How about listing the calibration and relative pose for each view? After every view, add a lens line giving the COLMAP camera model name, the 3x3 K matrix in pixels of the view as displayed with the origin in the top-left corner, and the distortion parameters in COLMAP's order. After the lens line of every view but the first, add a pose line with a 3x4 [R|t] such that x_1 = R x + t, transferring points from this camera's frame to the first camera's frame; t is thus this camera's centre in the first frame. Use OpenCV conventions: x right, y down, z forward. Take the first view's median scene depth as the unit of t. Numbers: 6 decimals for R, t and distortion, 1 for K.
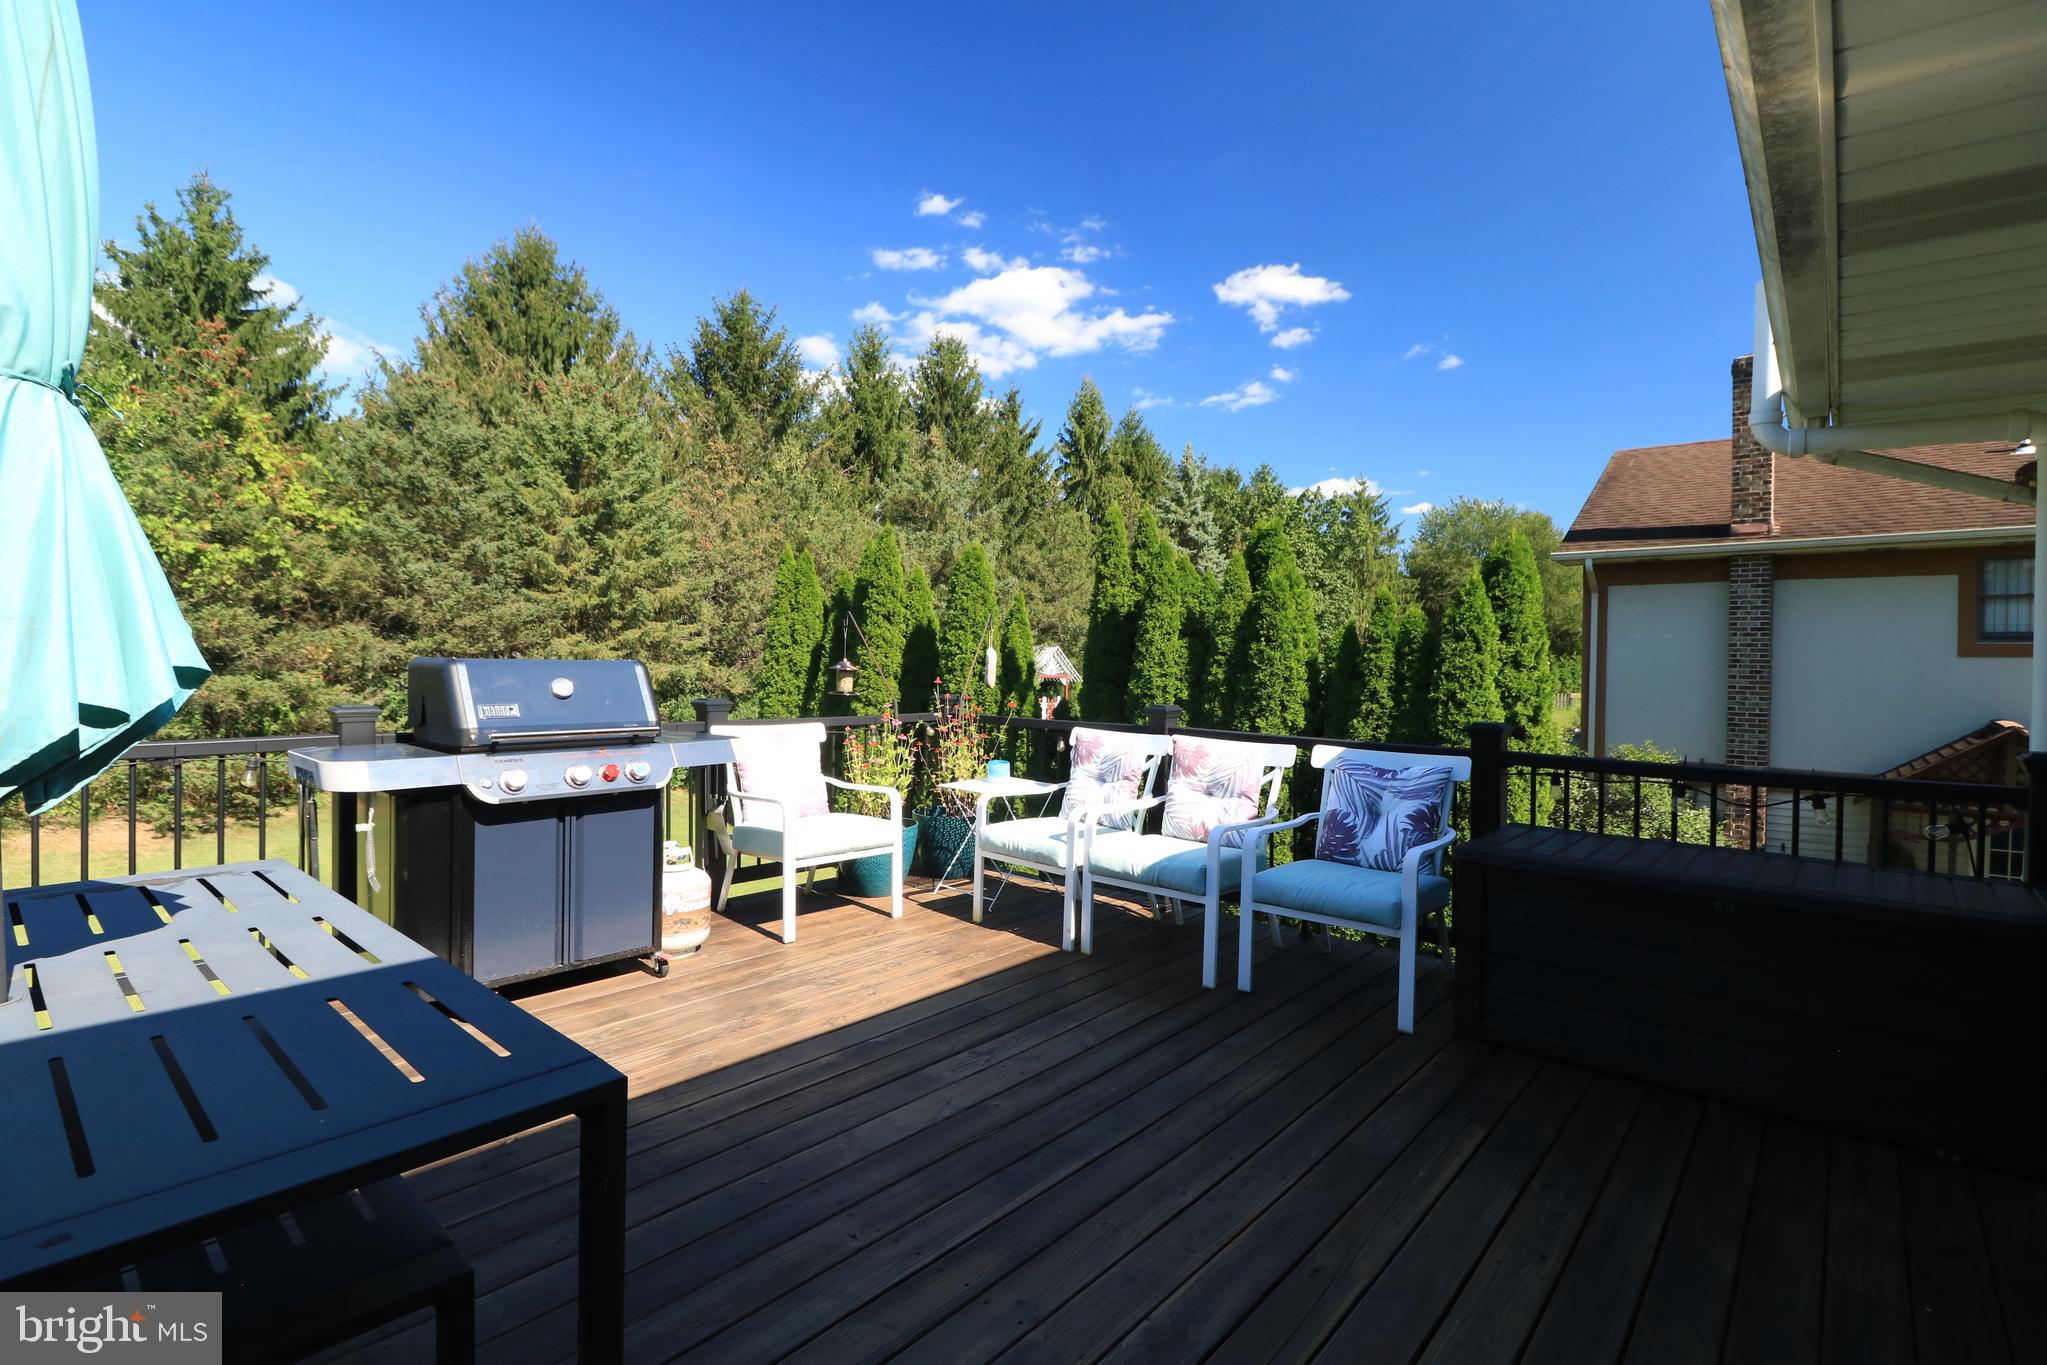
lens RADIAL K [[949.7, 0, 1032.9], [0, 949.7, 672.1], [0, 0, 1]] dist [-0.003973, -0.011420]
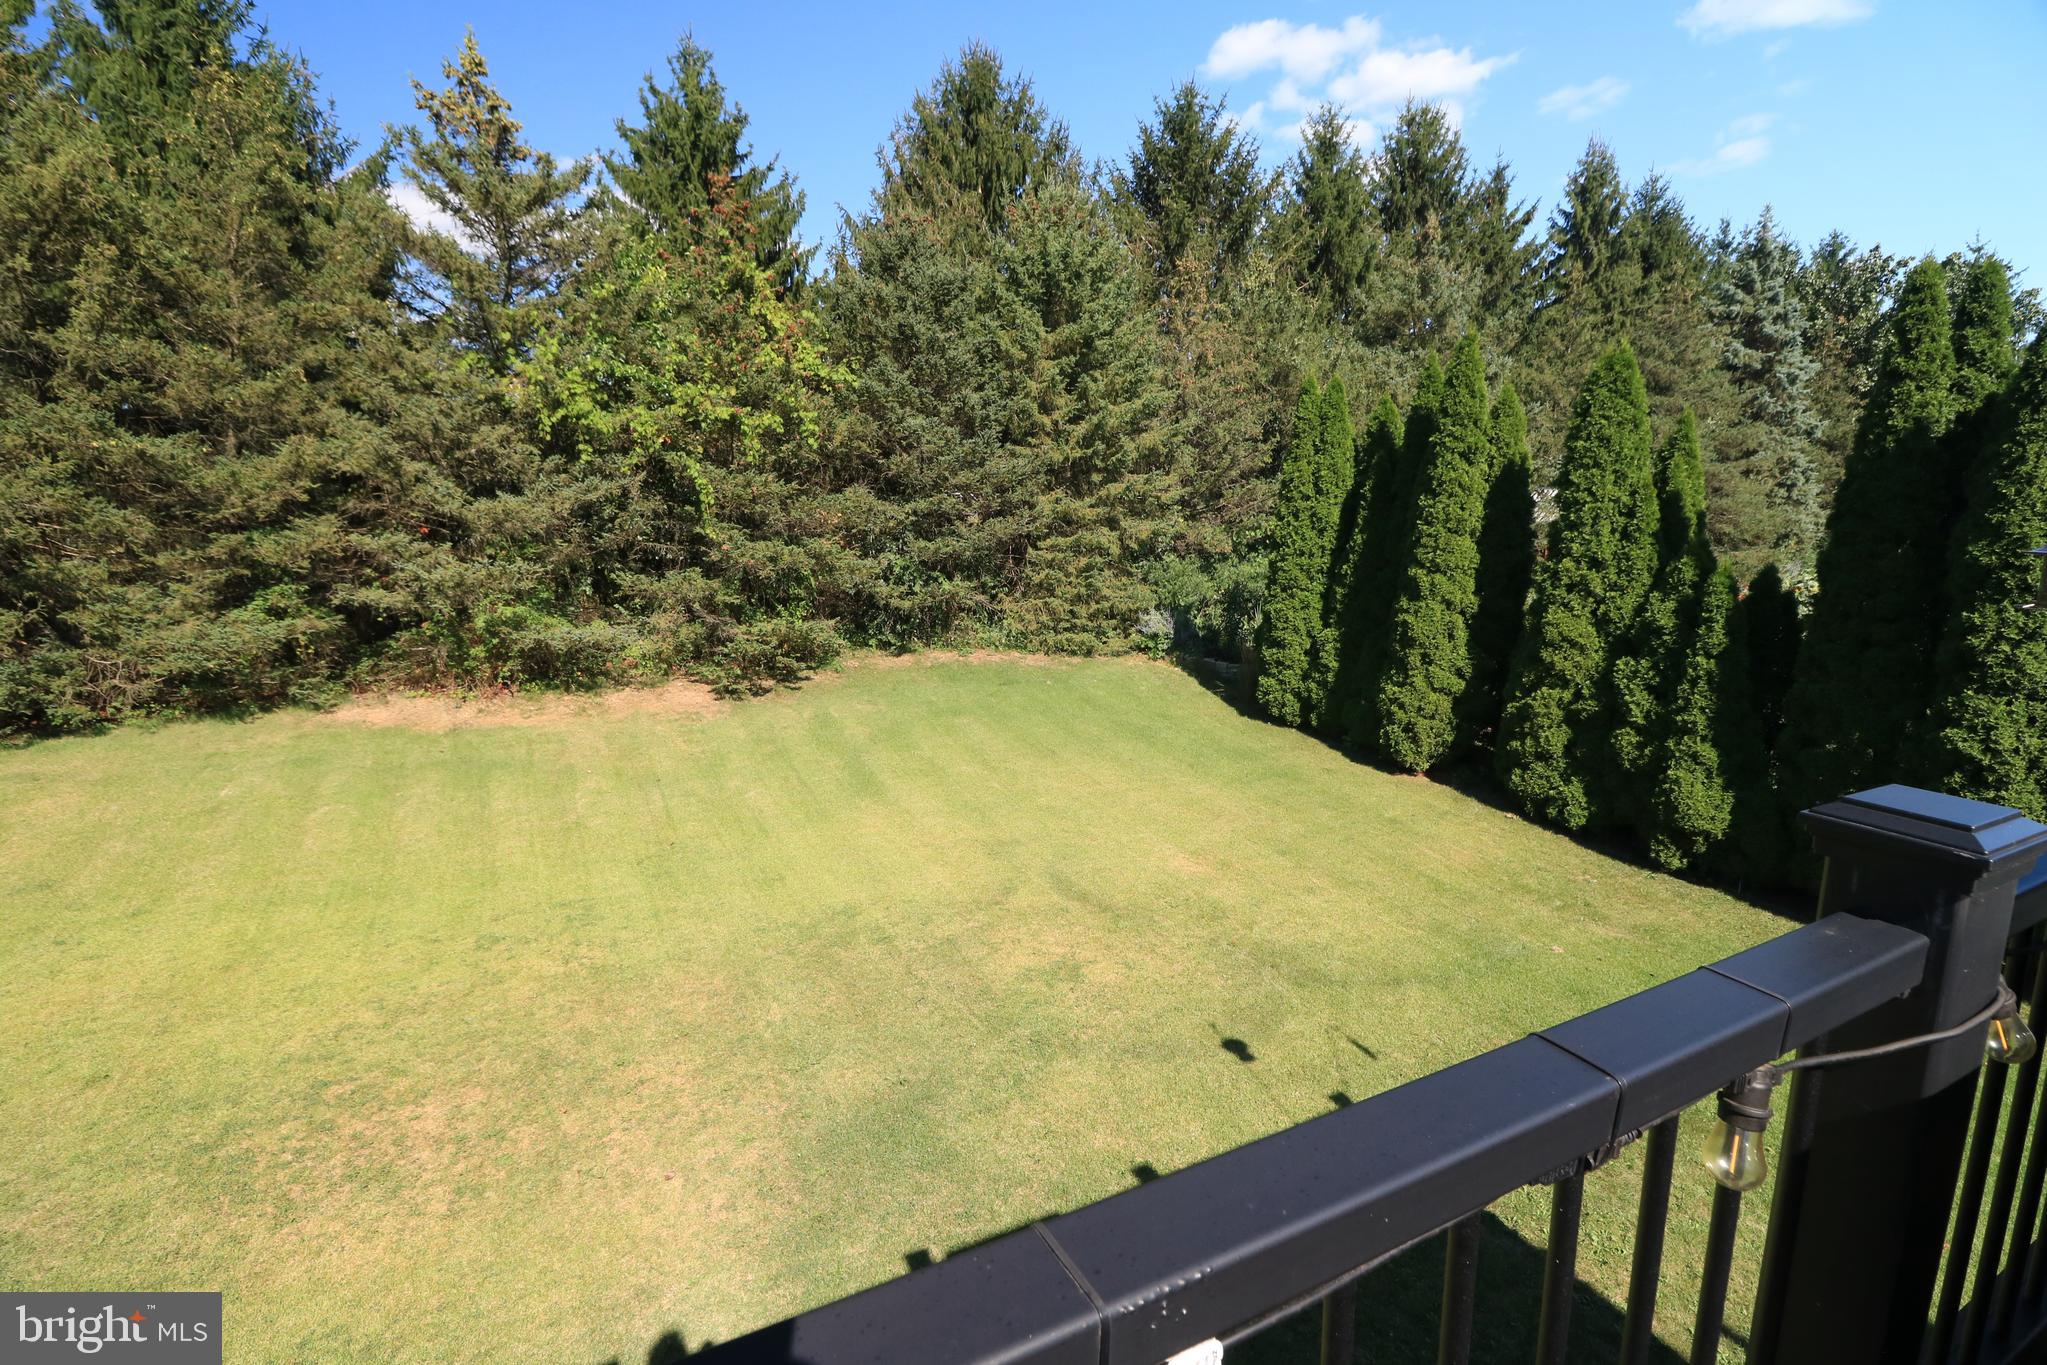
lens RADIAL K [[949.7, 0, 1028.5], [0, 949.7, 672.5], [0, 0, 1]] dist [-0.003973, -0.011420]
pose [[0.925092, 0.041837, -0.377432, -0.166846], [0.018040, 0.987949, 0.153727, -0.008209], [0.379315, -0.149020, 0.913188, 0.132434]]
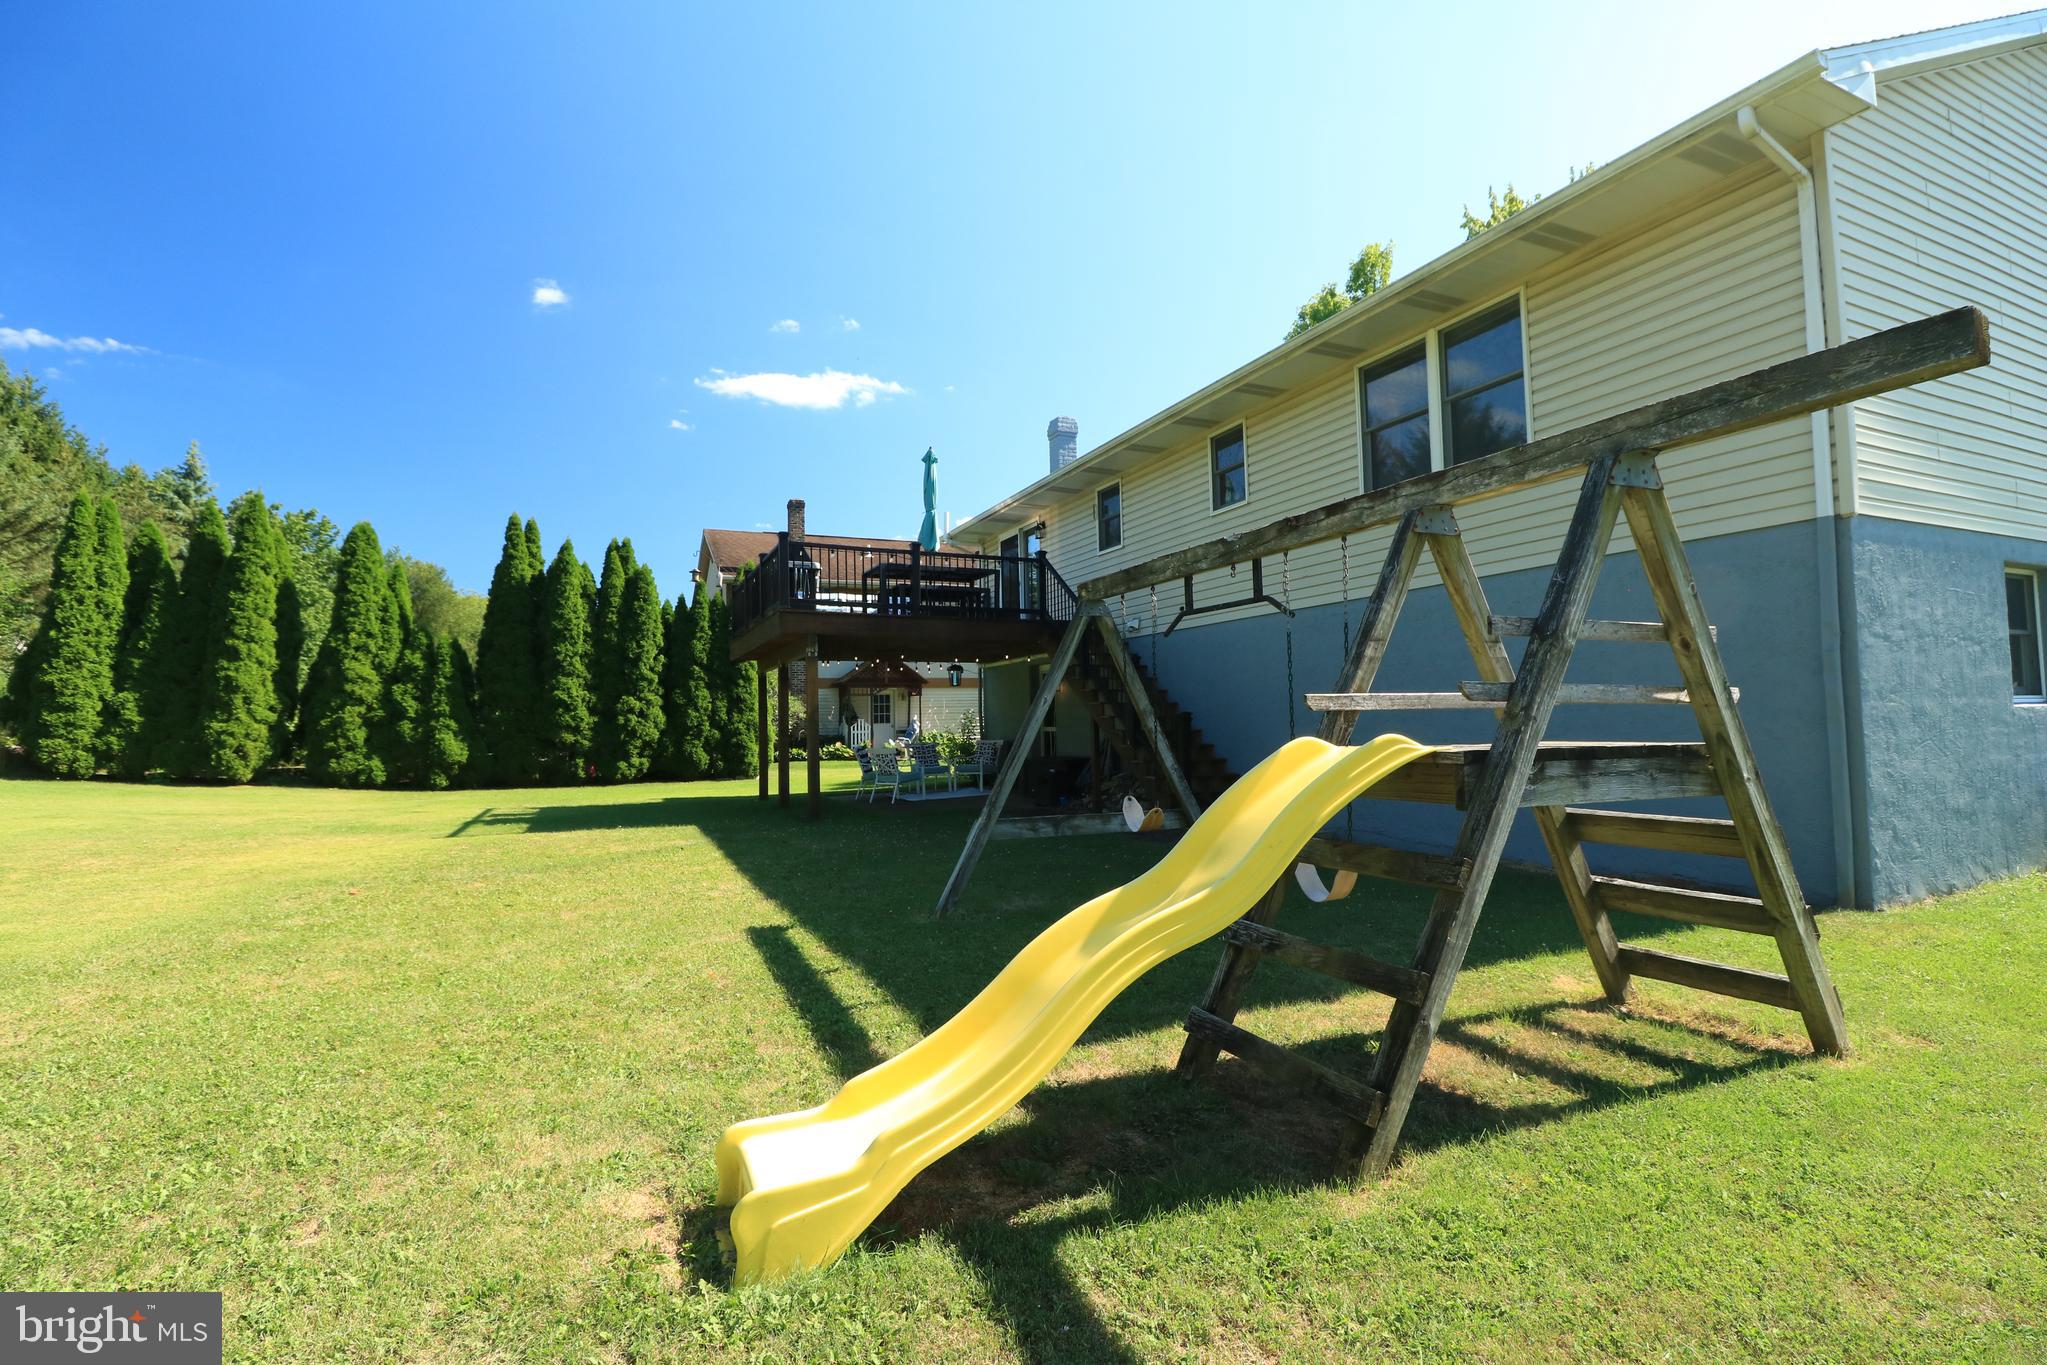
lens RADIAL K [[949.7, 0, 1031.3], [0, 949.7, 676.8], [0, 0, 1]] dist [-0.003973, -0.011420]
pose [[0.410258, 0.021479, 0.911717, -0.748351], [0.038069, 0.998448, -0.040652, 0.144778], [-0.911175, 0.051386, 0.408803, -0.309072]]
